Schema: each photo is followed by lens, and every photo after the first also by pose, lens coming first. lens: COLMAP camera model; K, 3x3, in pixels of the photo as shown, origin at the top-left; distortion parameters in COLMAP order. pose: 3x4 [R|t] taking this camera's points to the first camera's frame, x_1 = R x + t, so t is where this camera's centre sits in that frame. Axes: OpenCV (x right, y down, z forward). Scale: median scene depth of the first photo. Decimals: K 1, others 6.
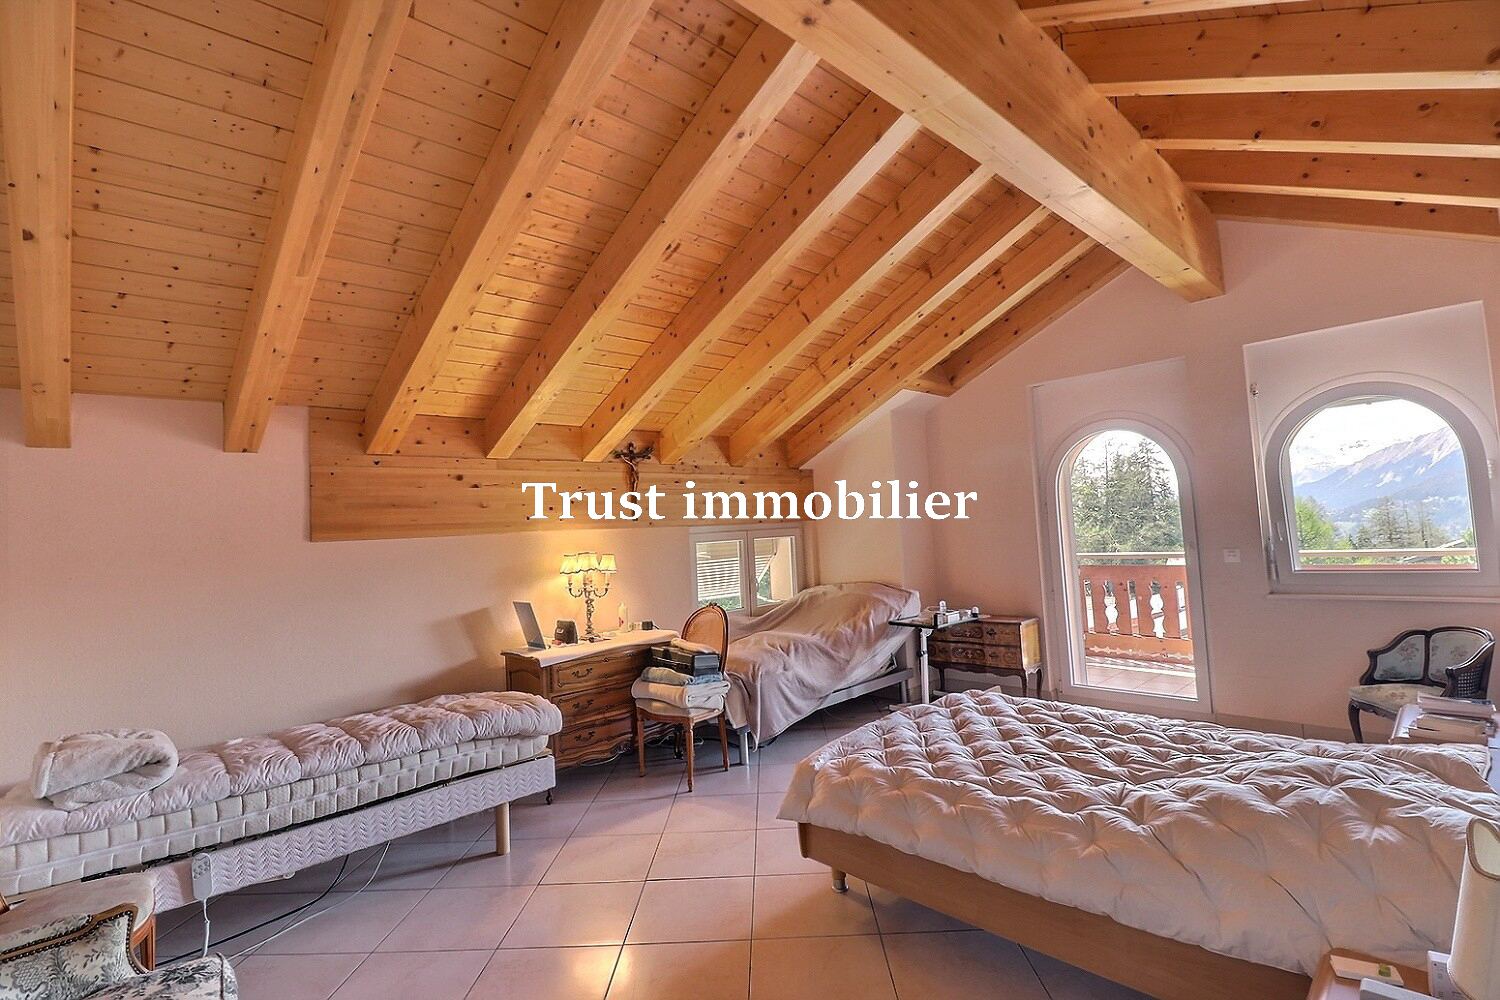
lens RADIAL K [[701.9, 0, 752.8], [0, 701.9, 484.0], [0, 0, 1]] dist [0.000667, -0.012776]
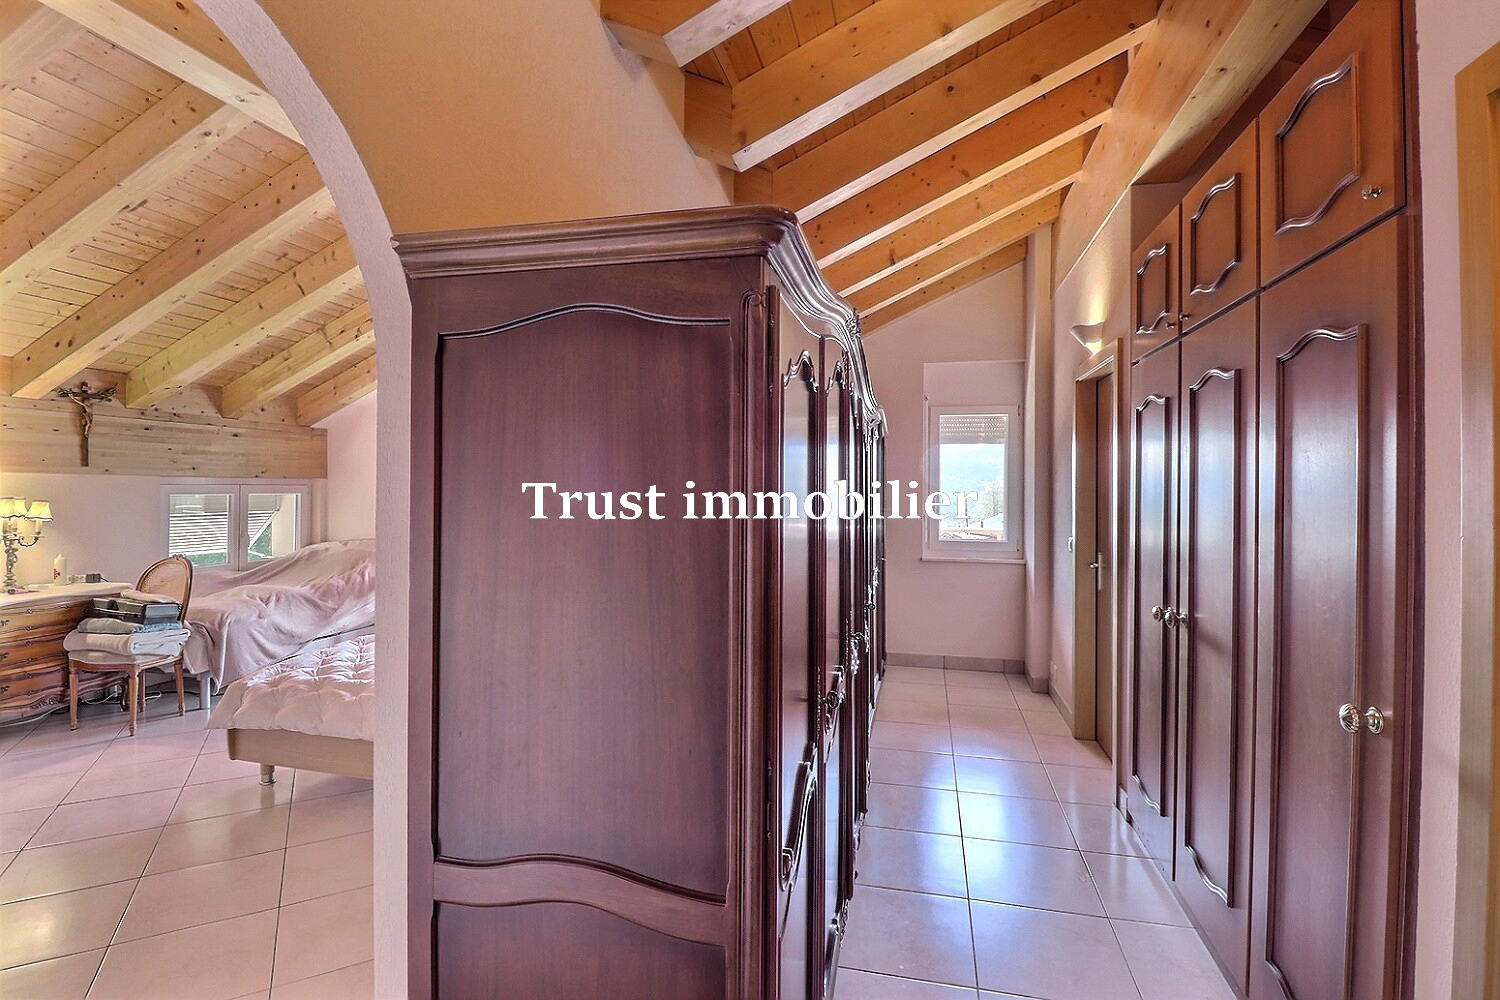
lens RADIAL K [[701.9, 0, 752.8], [0, 701.9, 484.0], [0, 0, 1]] dist [0.000667, -0.012776]
pose [[0.842845, 0.061071, 0.534680, 0.098790], [-0.085515, 0.996115, 0.021025, -0.021919], [-0.531319, -0.063444, 0.844793, -0.277643]]
